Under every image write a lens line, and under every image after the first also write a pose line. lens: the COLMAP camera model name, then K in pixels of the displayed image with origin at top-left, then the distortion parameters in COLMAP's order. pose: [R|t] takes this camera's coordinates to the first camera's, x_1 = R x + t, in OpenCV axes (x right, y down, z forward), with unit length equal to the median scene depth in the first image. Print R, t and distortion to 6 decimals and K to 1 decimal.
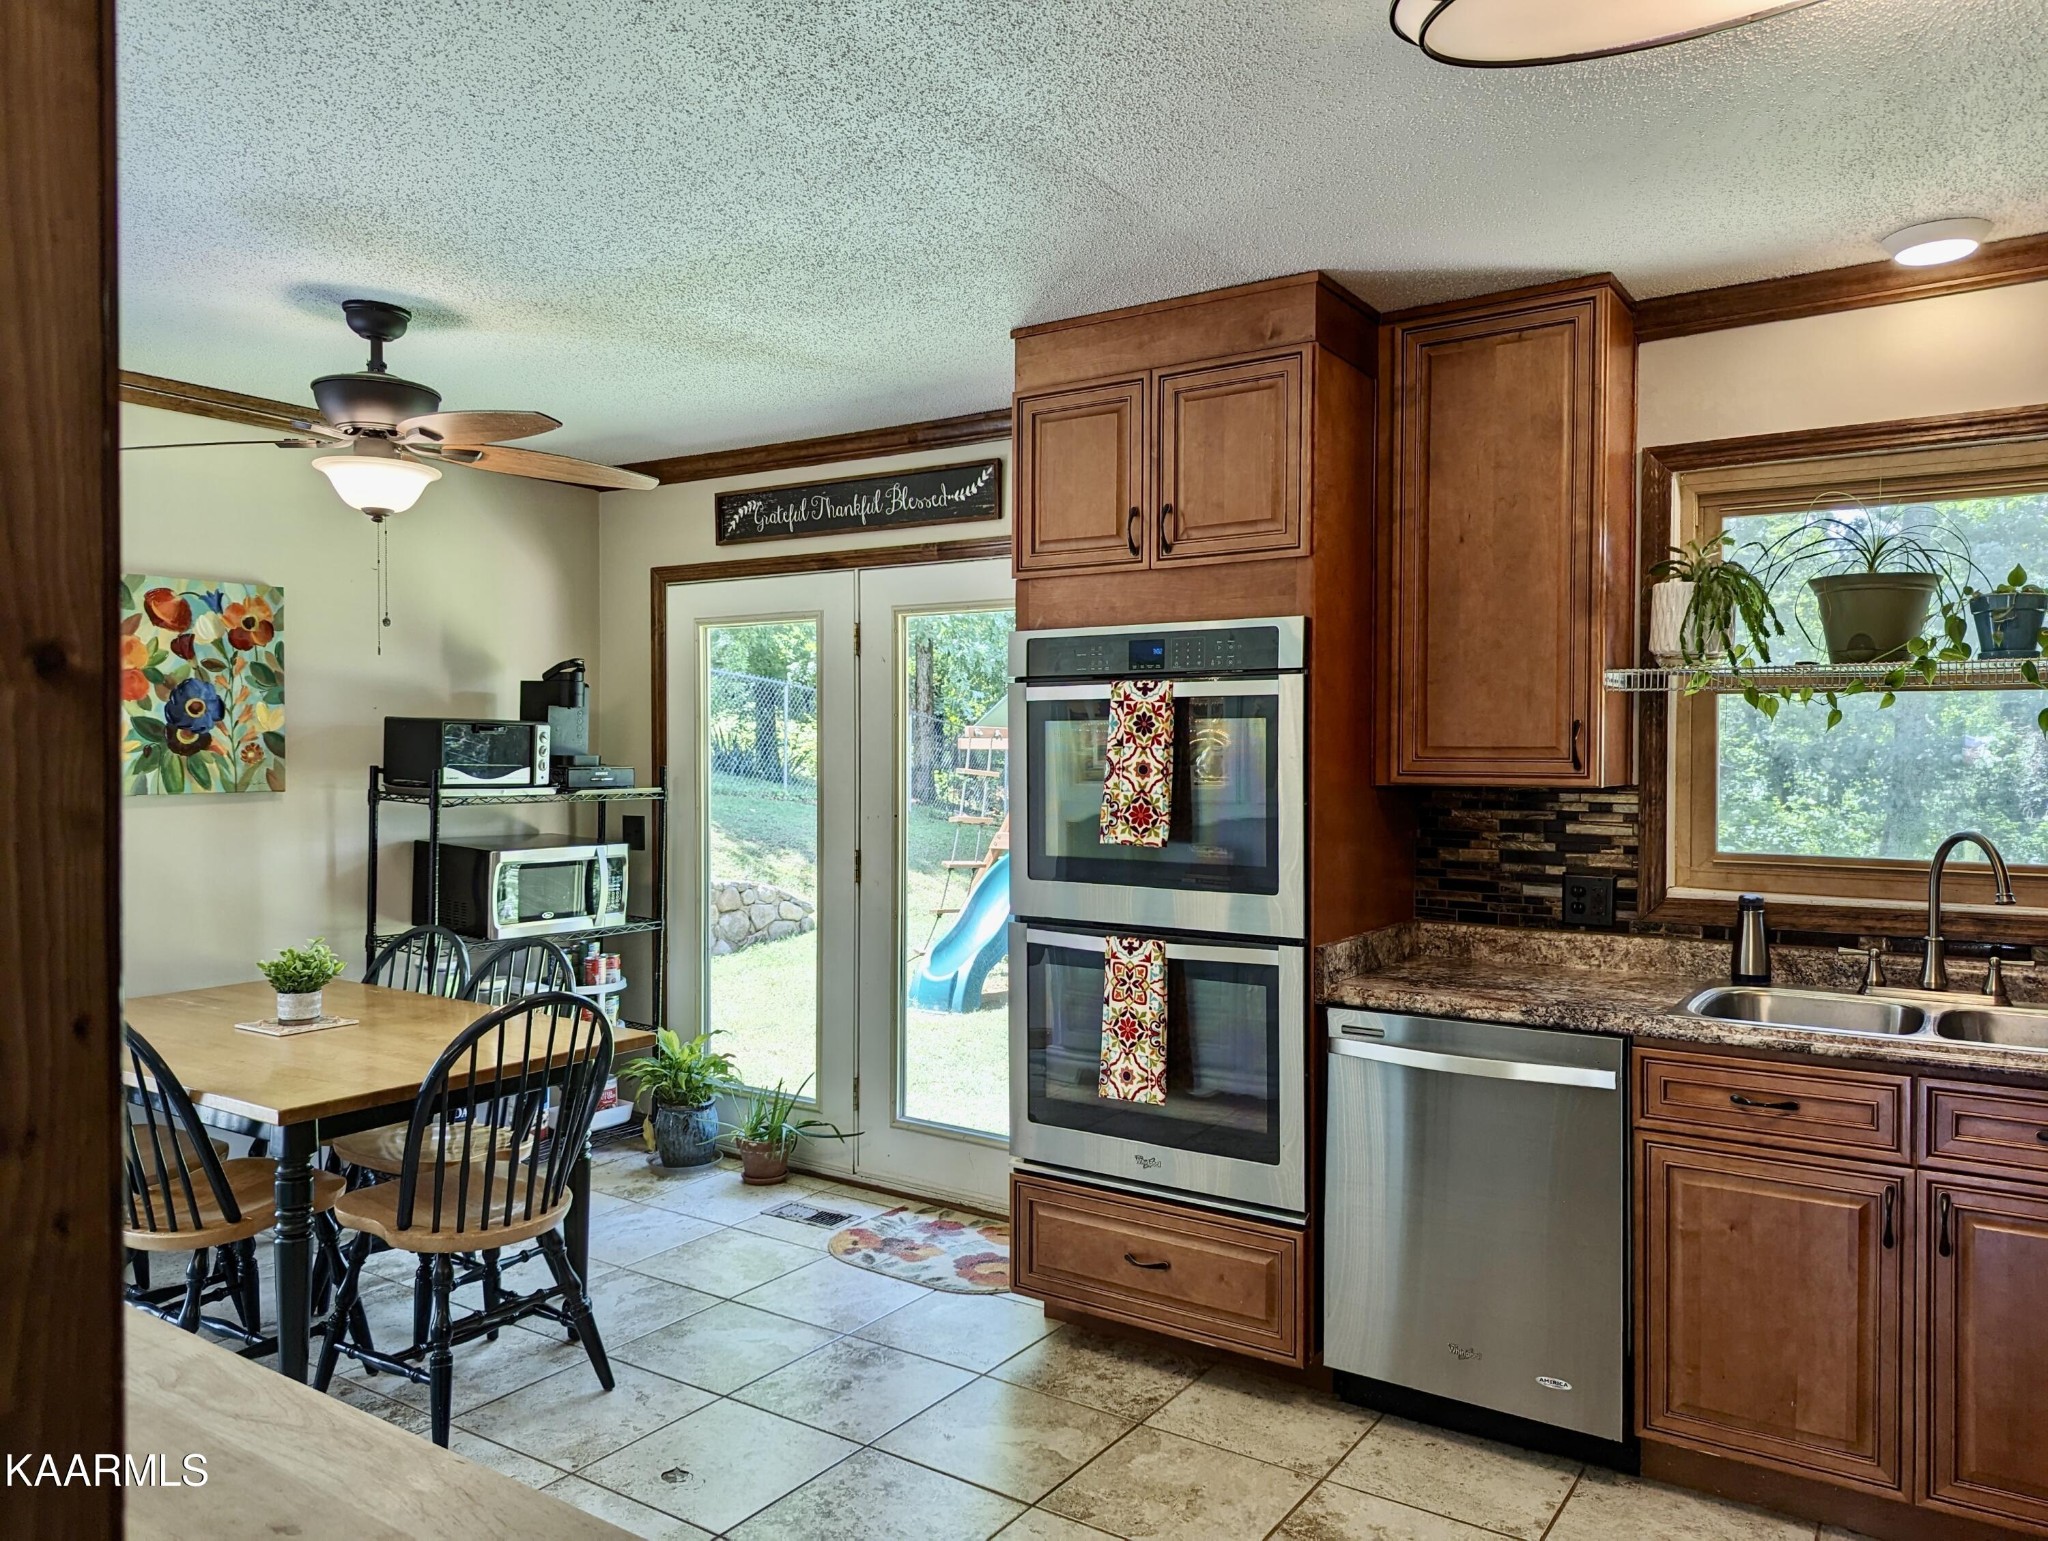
lens RADIAL K [[1447.3, 0, 1011.0], [0, 1447.3, 768.1], [0, 0, 1]] dist [0.066197, -0.073213]
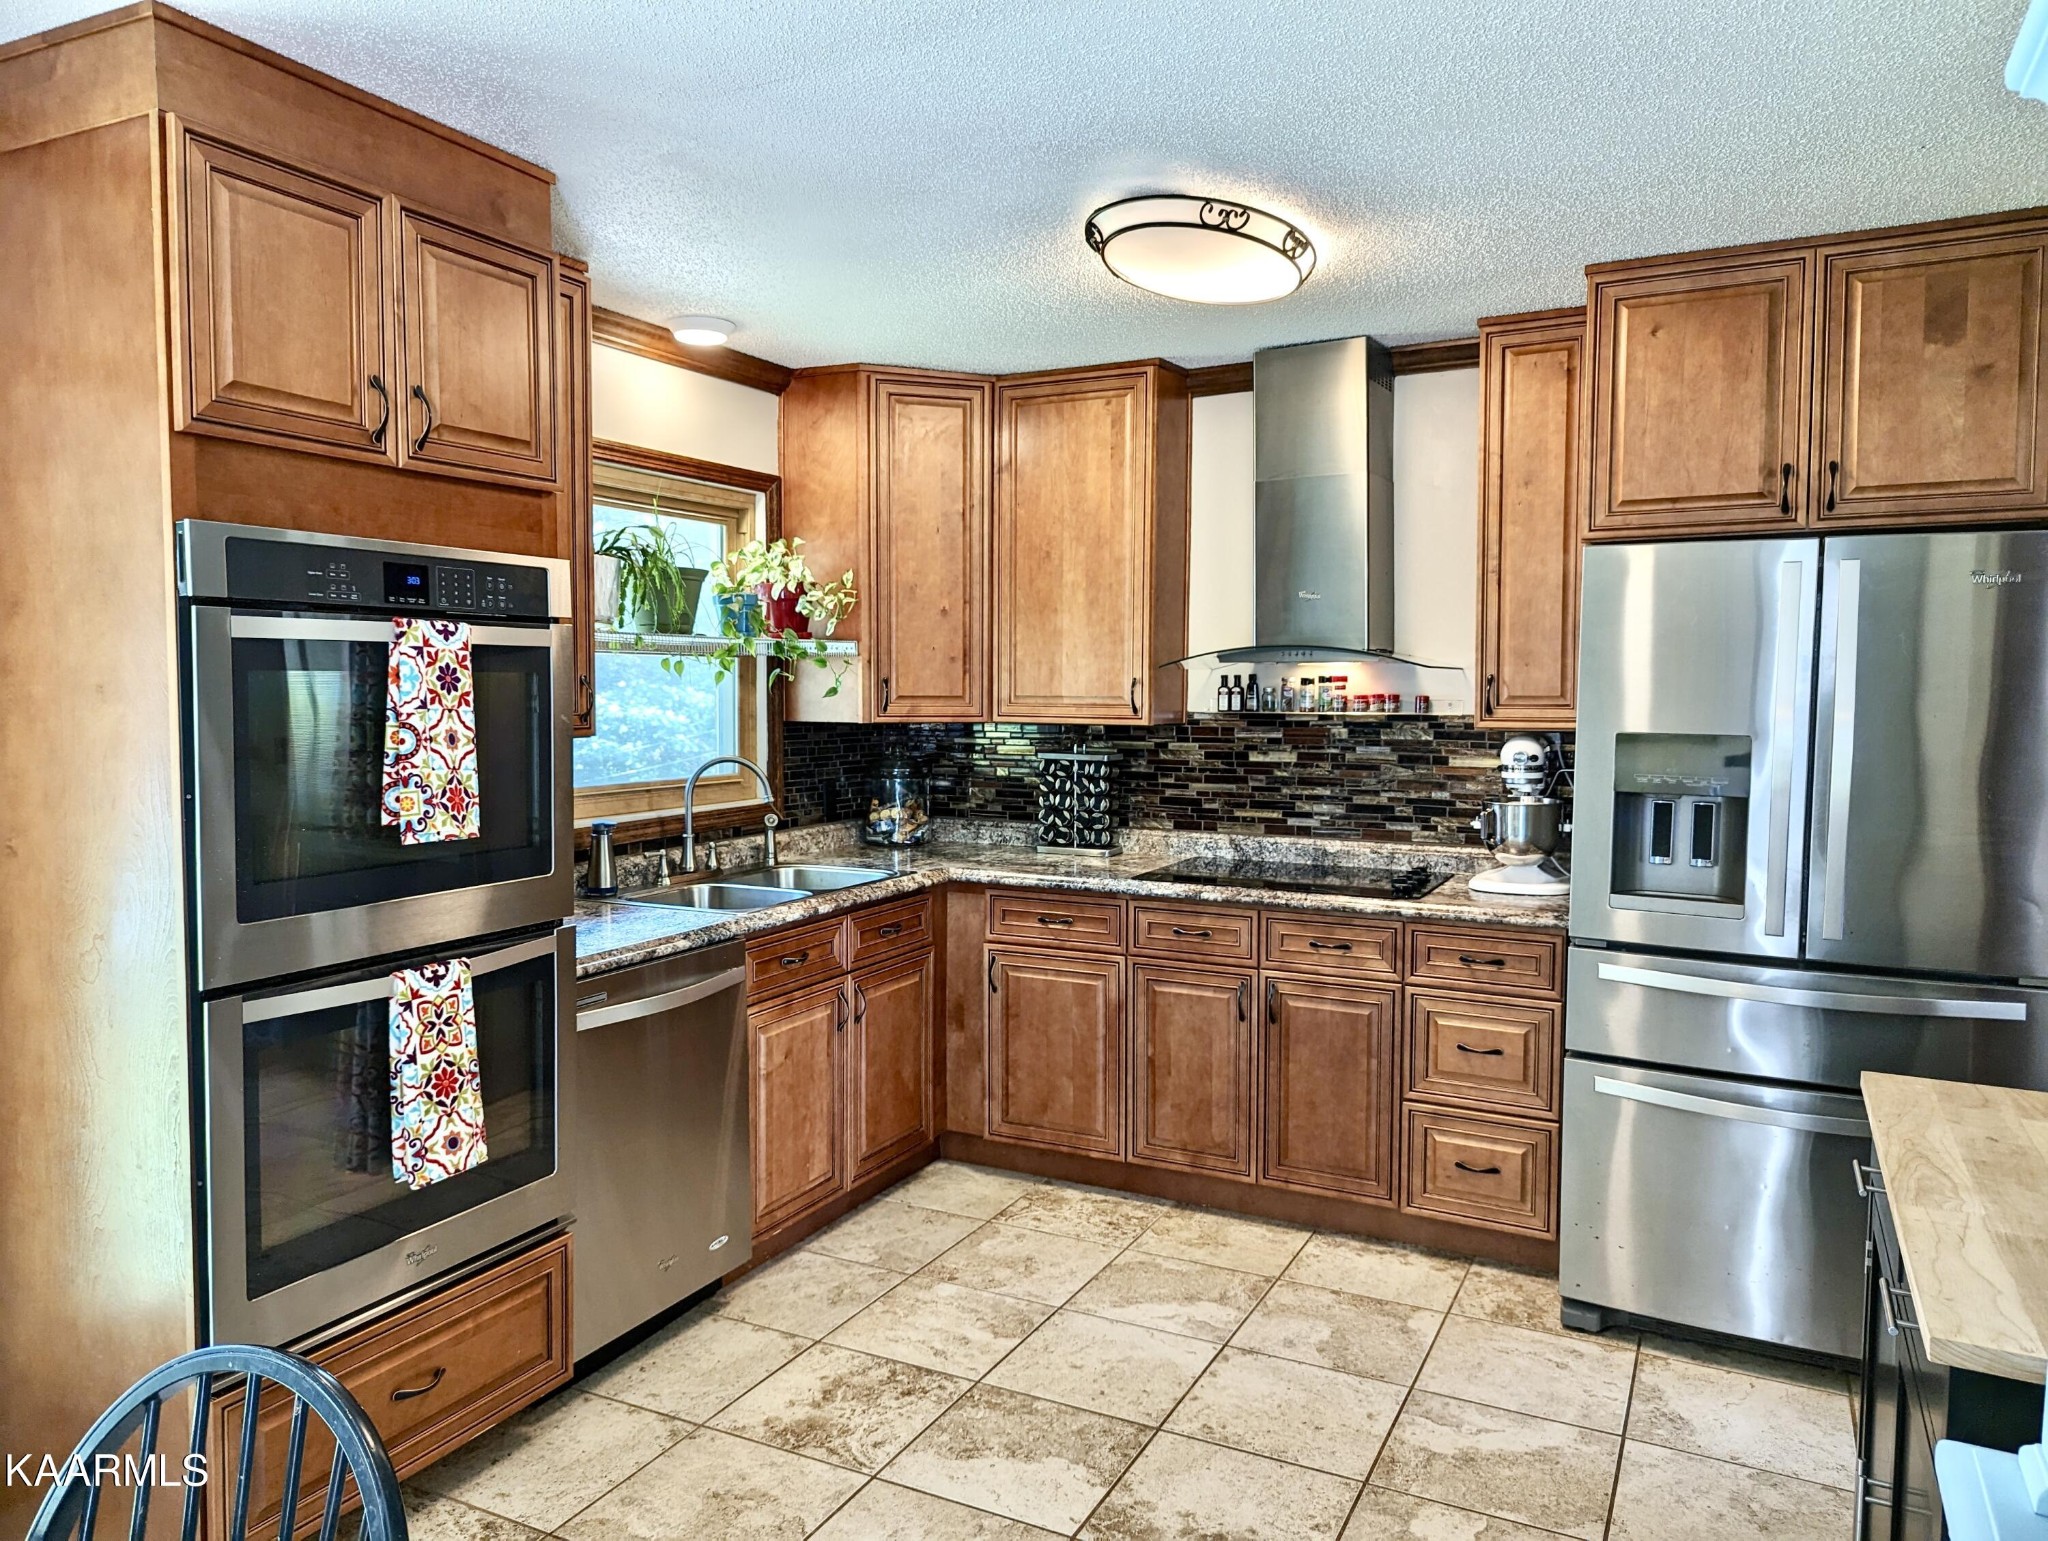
lens RADIAL K [[1442.9, 0, 1010.1], [0, 1442.9, 751.7], [0, 0, 1]] dist [0.083161, -0.084509]
pose [[-0.131031, -0.052335, 0.989996, -0.700727], [0.008782, 0.998505, 0.053947, -0.030804], [-0.991339, 0.015763, -0.130376, 0.804911]]
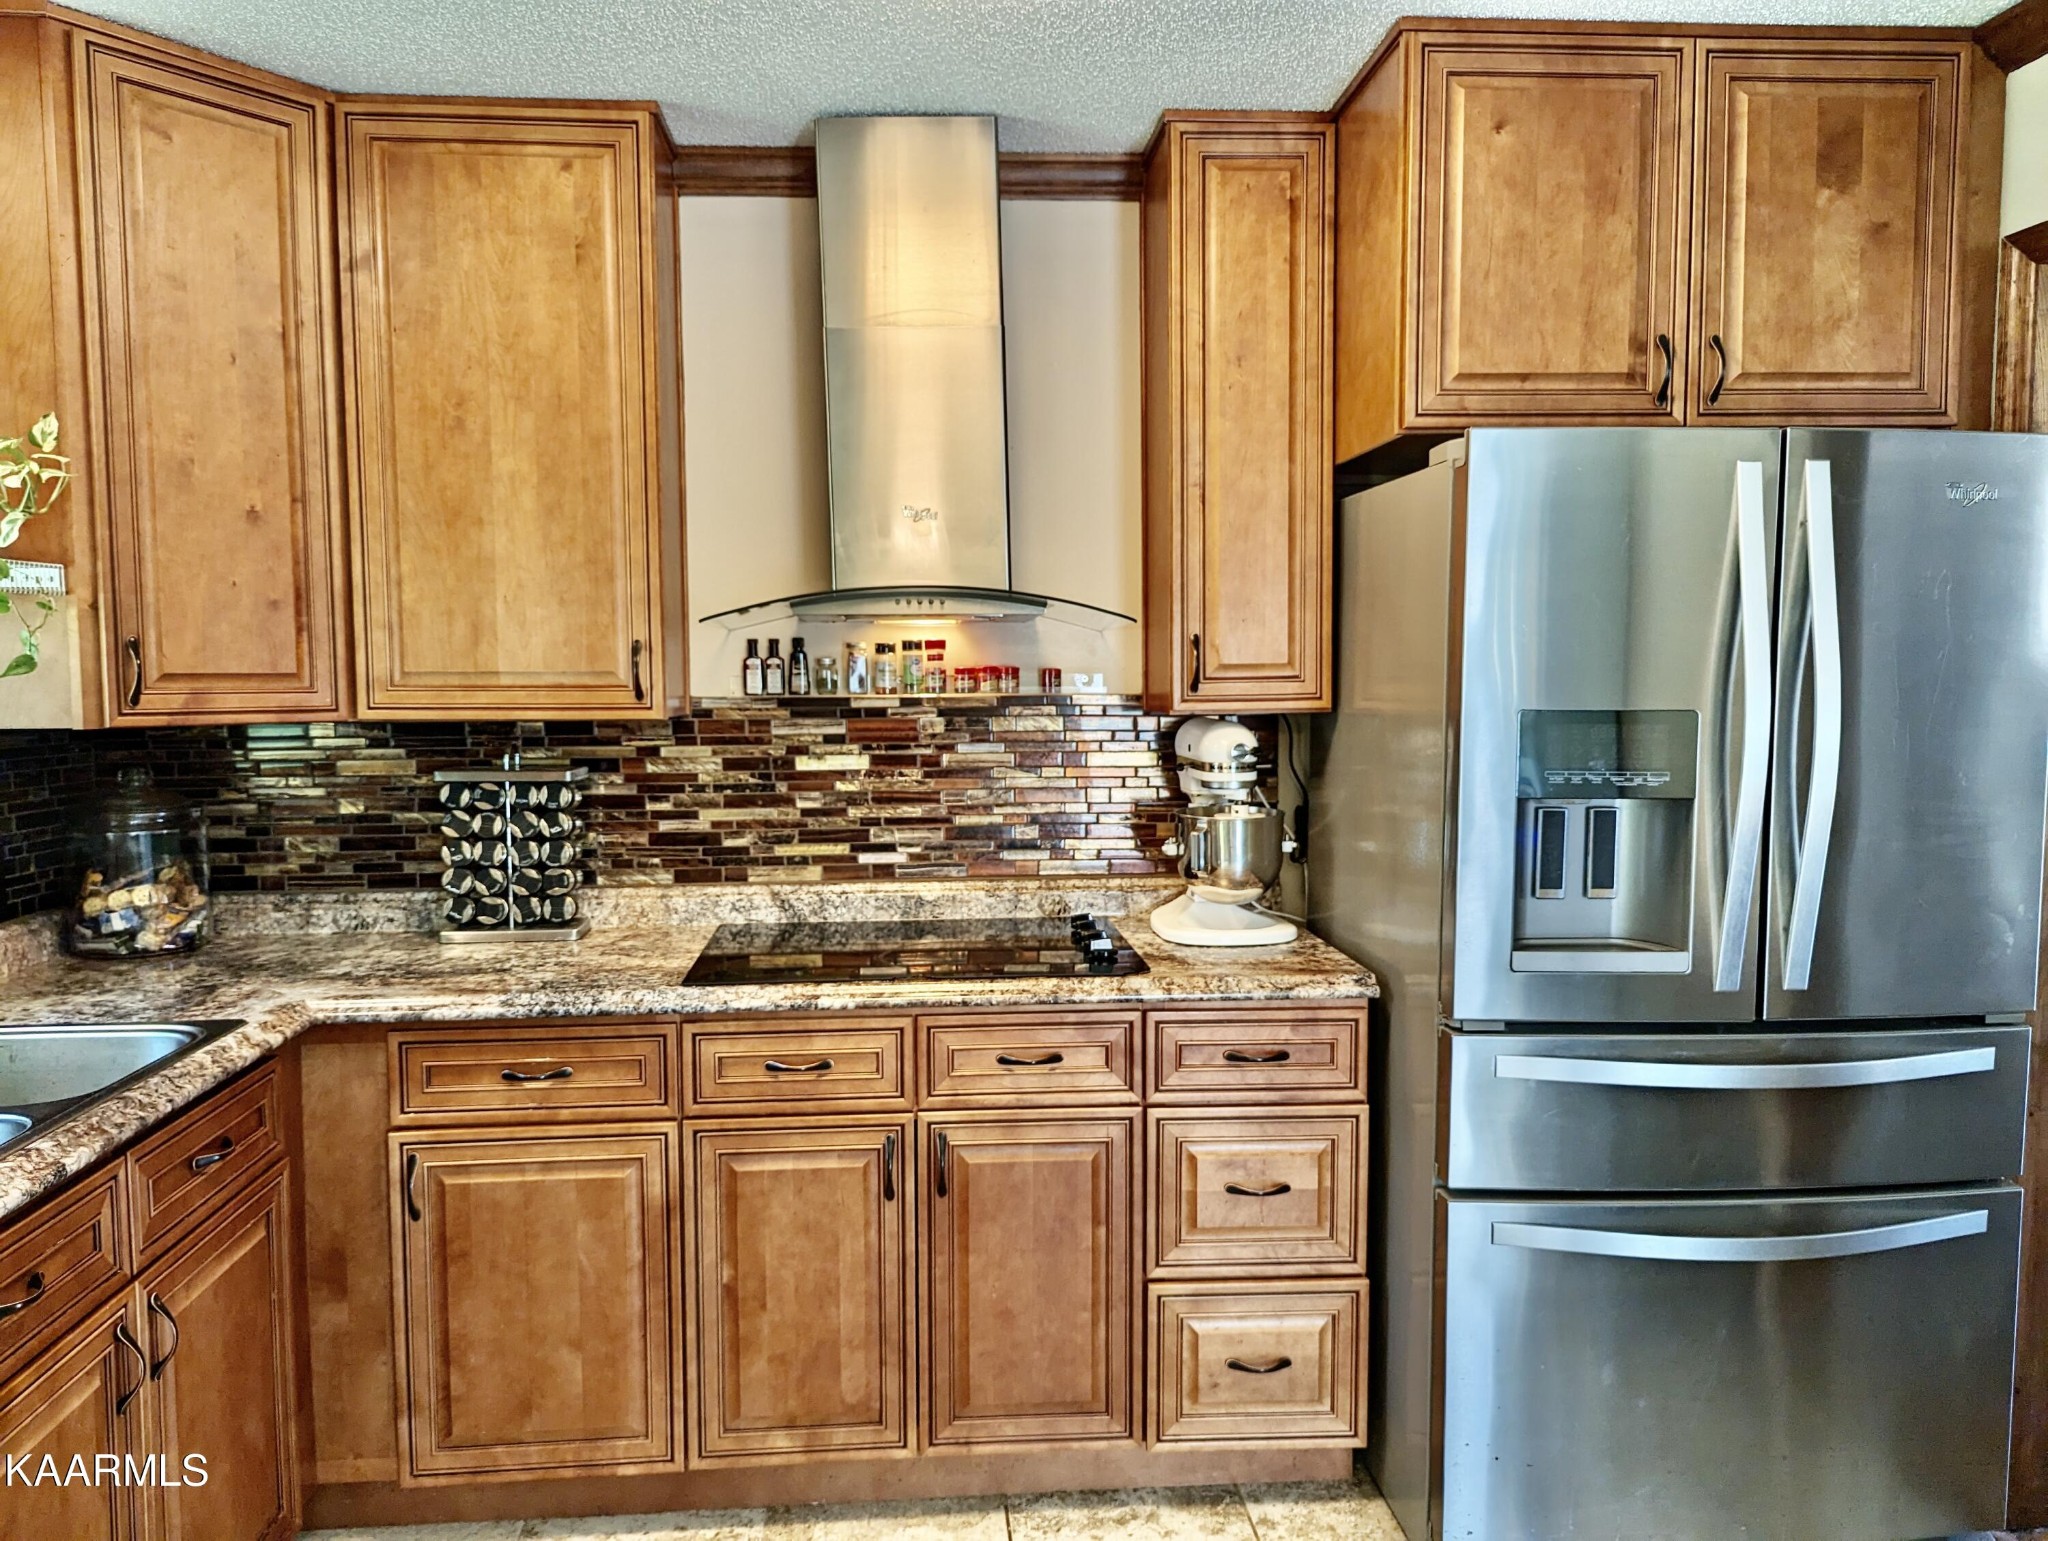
lens RADIAL K [[1447.3, 0, 1011.0], [0, 1447.3, 768.1], [0, 0, 1]] dist [0.066197, -0.073213]
pose [[-0.632769, -0.051136, 0.772650, -0.136889], [0.013035, 0.996972, 0.076658, -0.014358], [-0.774231, 0.058578, -0.630187, 0.865492]]
